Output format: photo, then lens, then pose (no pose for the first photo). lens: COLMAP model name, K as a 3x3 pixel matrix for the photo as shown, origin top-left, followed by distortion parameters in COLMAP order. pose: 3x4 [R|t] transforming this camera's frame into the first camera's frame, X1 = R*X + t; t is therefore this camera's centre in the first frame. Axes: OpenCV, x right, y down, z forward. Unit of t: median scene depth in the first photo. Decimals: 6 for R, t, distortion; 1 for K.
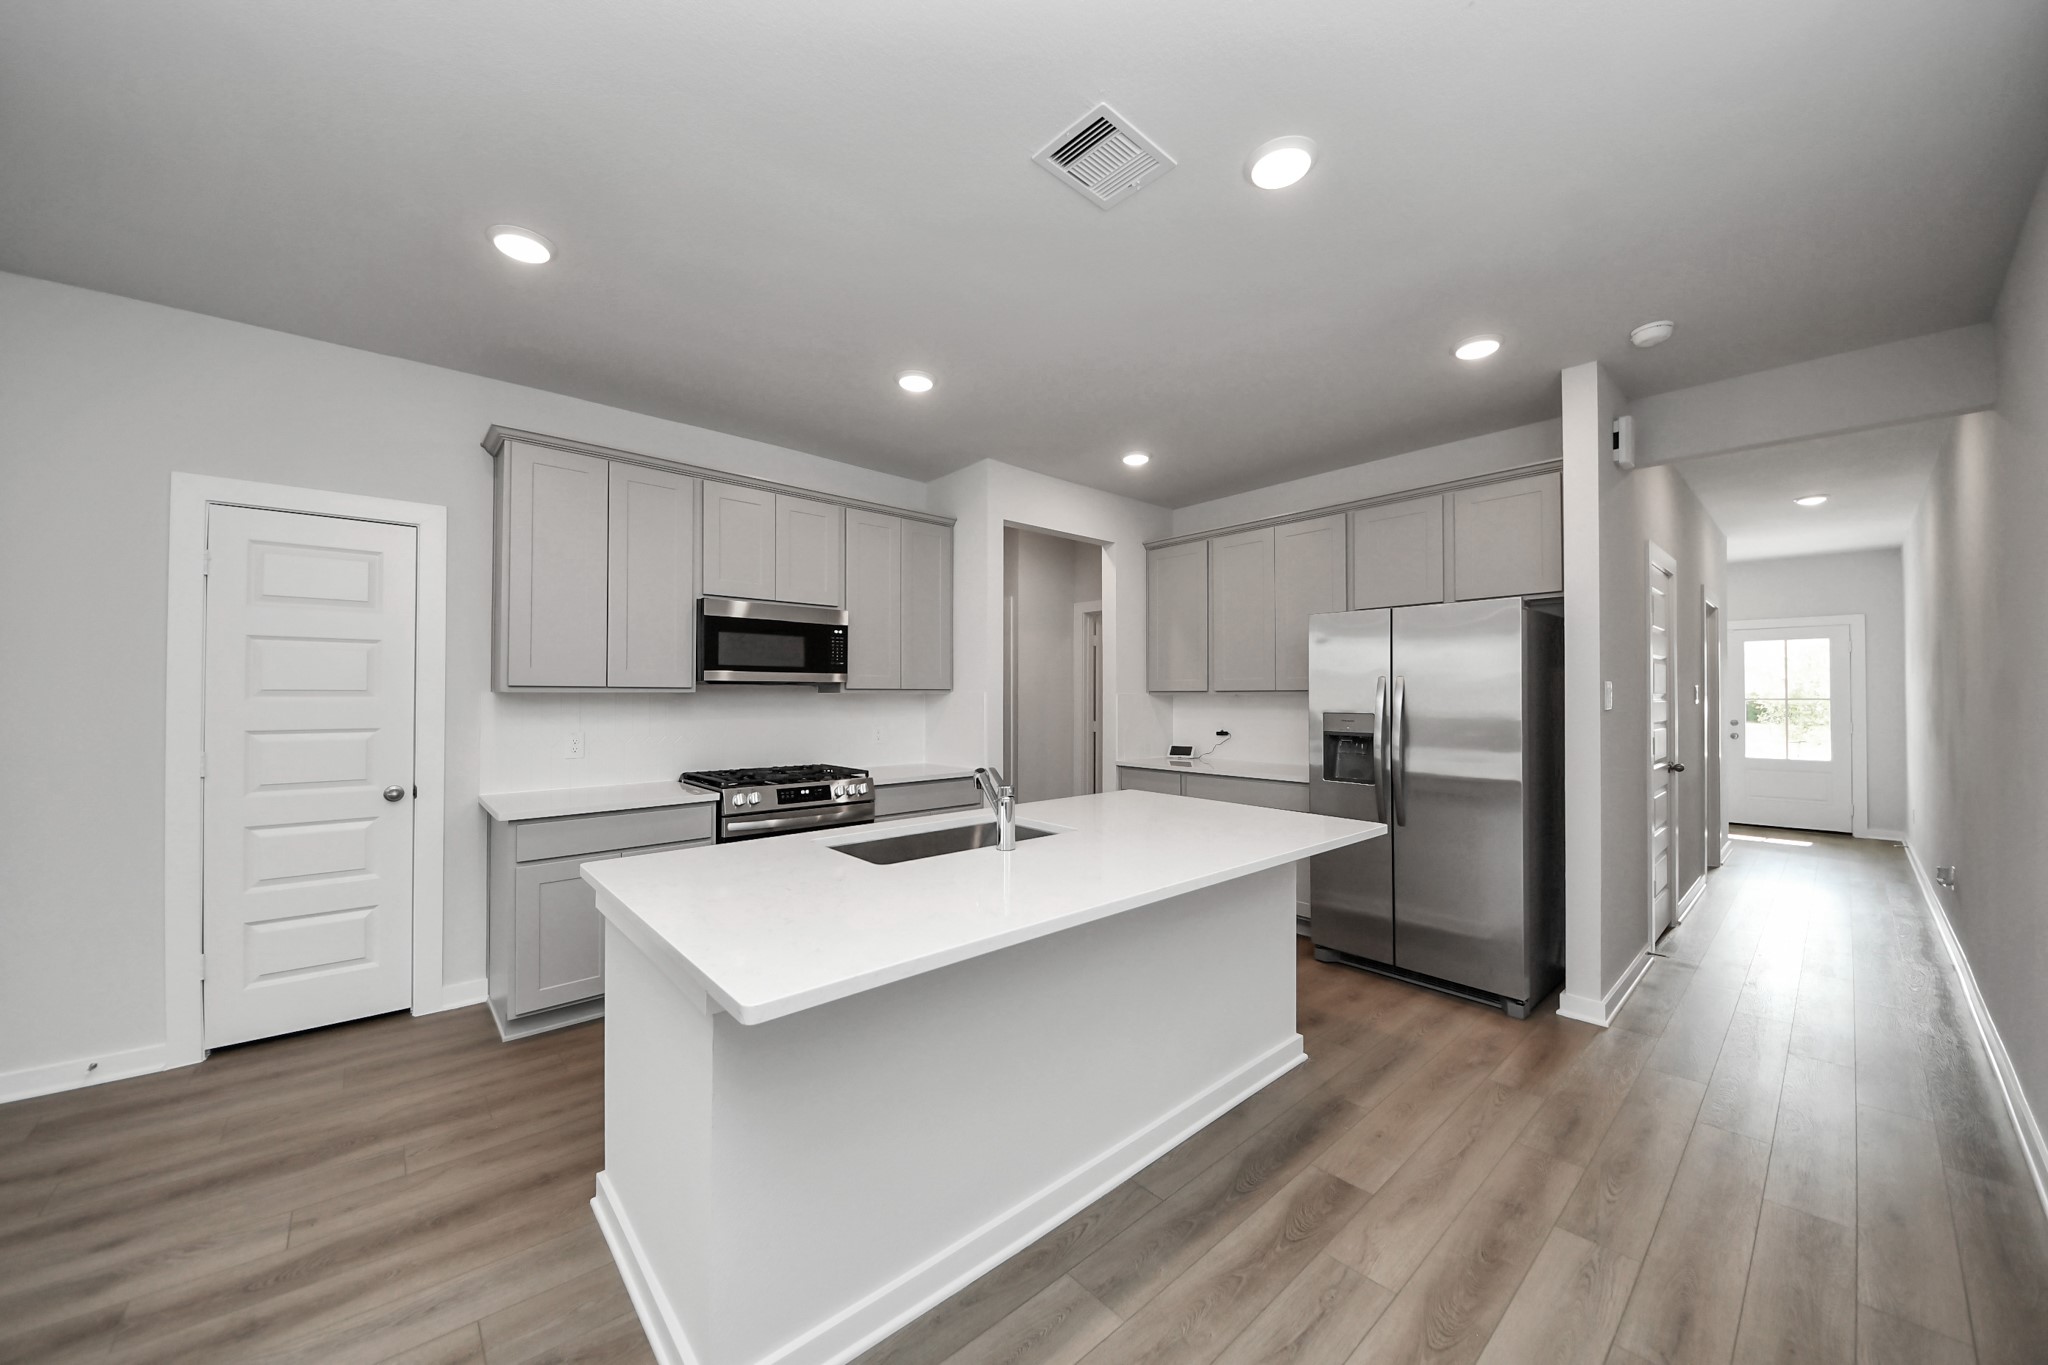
lens RADIAL K [[732.1, 0, 1020.9], [0, 732.1, 680.2], [0, 0, 1]] dist [0.003582, -0.006439]
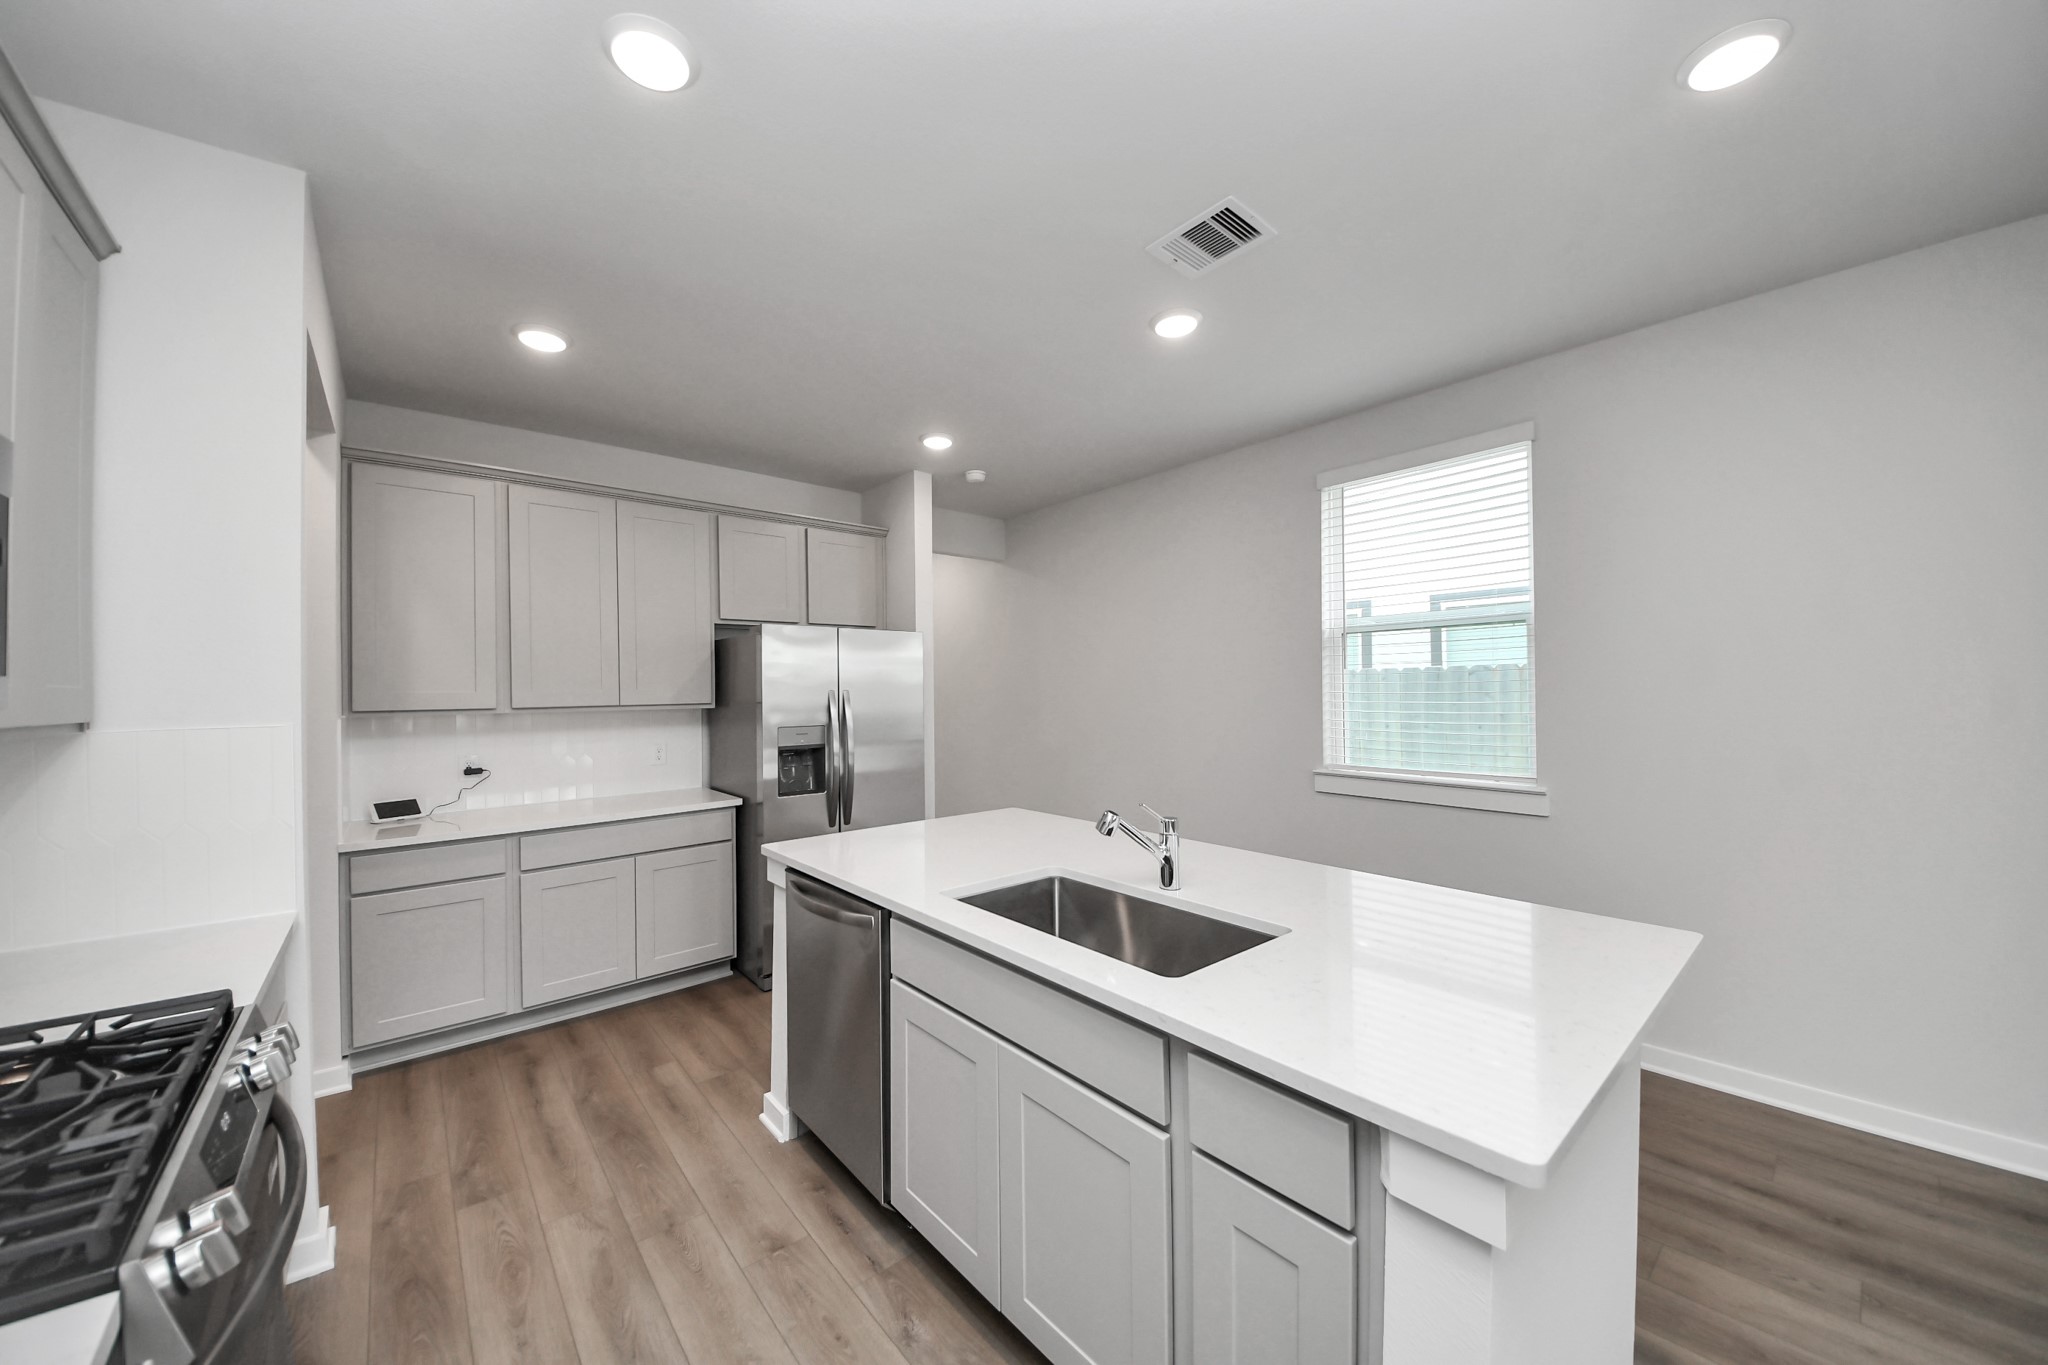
lens RADIAL K [[732.1, 0, 1026.9], [0, 732.1, 686.0], [0, 0, 1]] dist [0.003582, -0.006439]
pose [[0.011557, 0.011334, 0.999869, -0.549737], [-0.002662, 0.999933, -0.011304, -0.000205], [-0.999930, -0.002531, 0.011586, 0.680204]]
